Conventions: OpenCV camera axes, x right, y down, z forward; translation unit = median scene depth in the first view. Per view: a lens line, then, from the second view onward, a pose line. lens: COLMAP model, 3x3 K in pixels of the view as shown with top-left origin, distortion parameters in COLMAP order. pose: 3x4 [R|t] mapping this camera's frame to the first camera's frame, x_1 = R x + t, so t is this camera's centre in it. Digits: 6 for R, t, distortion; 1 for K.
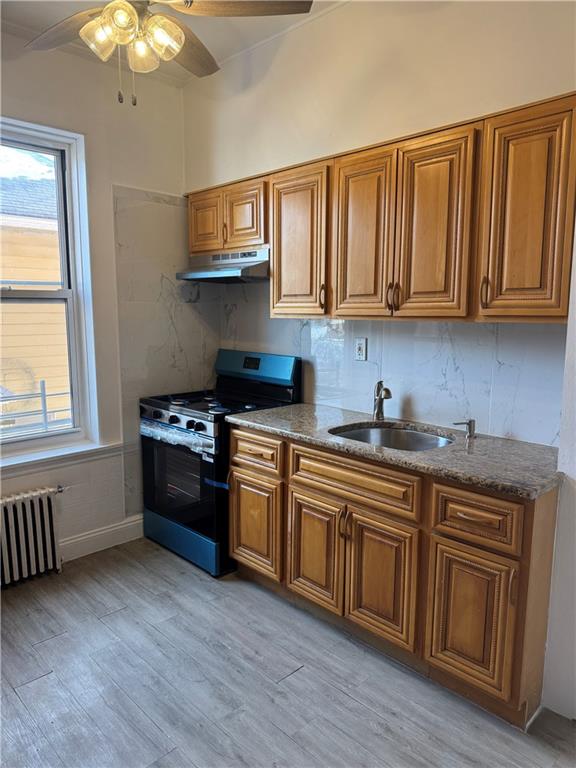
lens RADIAL K [[529.8, 0, 282.5], [0, 529.8, 383.5], [0, 0, 1]] dist [0.043727, -0.066805]
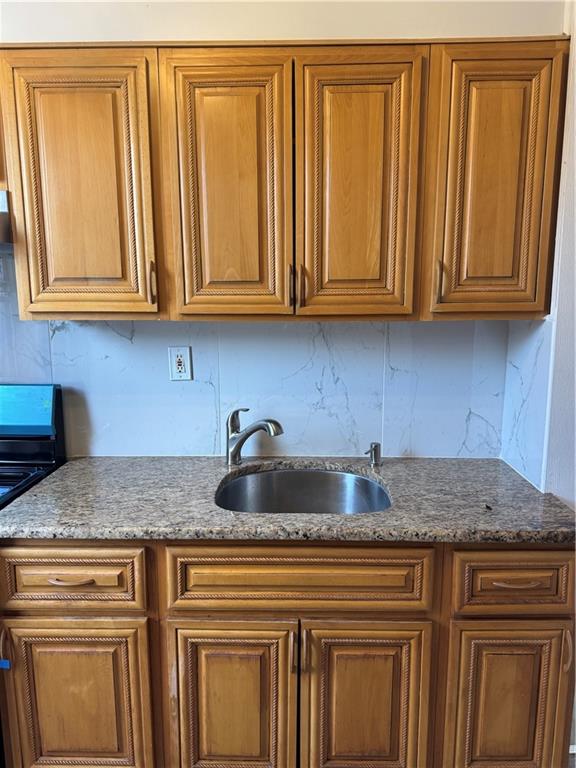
lens RADIAL K [[529.8, 0, 292.2], [0, 529.8, 387.2], [0, 0, 1]] dist [0.043727, -0.066805]
pose [[0.701710, -0.123322, 0.701709, -0.236329], [0.103330, 0.992108, 0.071028, -0.072000], [-0.704930, 0.022667, 0.708915, 0.453893]]
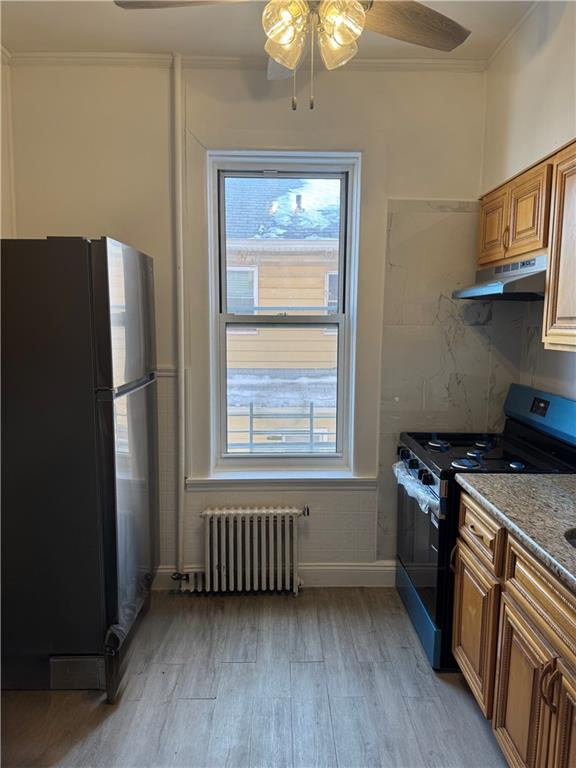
lens RADIAL K [[529.8, 0, 289.4], [0, 529.8, 384.5], [0, 0, 1]] dist [0.043727, -0.066805]
pose [[0.735282, 0.080623, -0.672949, 0.232182], [-0.097577, 0.995148, 0.012609, -0.055866], [0.670701, 0.056393, 0.739581, 0.252452]]
